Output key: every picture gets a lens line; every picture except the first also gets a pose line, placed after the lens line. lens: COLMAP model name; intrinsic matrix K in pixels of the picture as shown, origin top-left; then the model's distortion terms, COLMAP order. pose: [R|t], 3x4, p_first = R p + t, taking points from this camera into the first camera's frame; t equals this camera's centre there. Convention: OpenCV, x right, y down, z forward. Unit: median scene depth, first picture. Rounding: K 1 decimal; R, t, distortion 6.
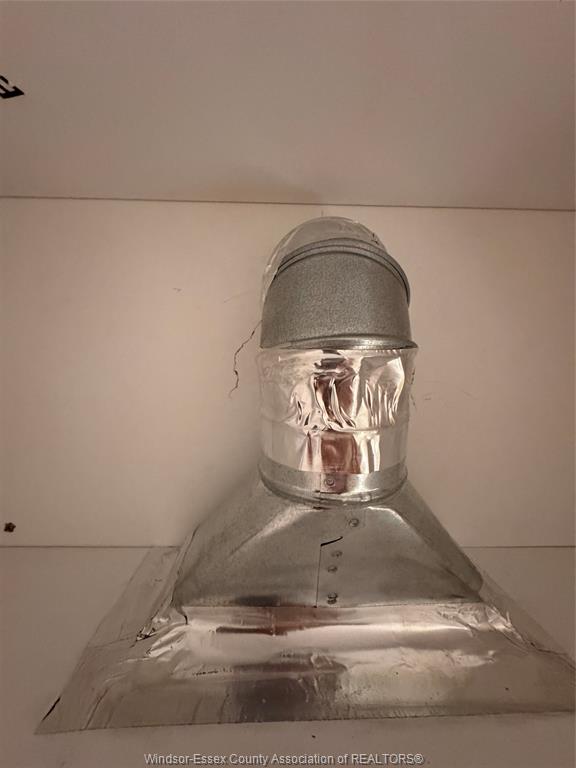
lens RADIAL K [[306.5, 0, 287.0], [0, 306.5, 383.8], [0, 0, 1]] dist [-0.003665, 0.000449]
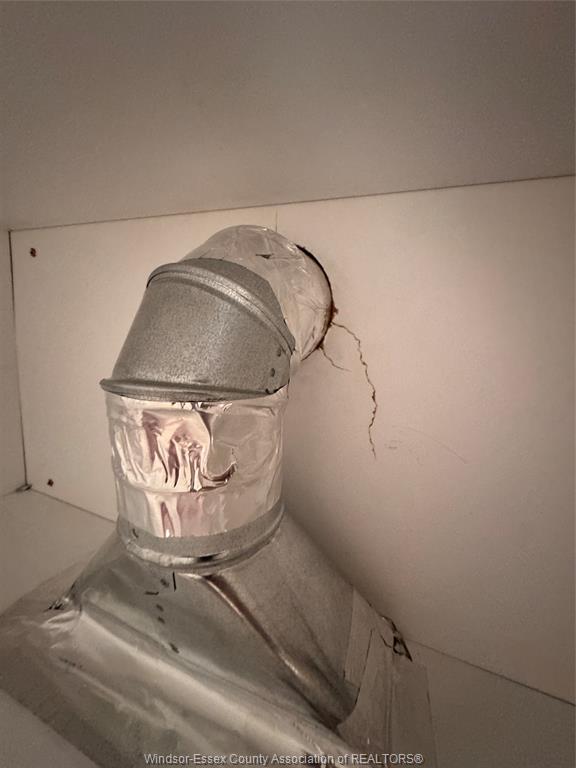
lens RADIAL K [[306.5, 0, 287.6], [0, 306.5, 384.2], [0, 0, 1]] dist [-0.003665, 0.000449]
pose [[0.915650, 0.110520, -0.386485, 0.763456], [-0.095144, 0.993728, 0.058757, -0.196409], [0.390555, -0.017029, 0.920422, 0.295690]]
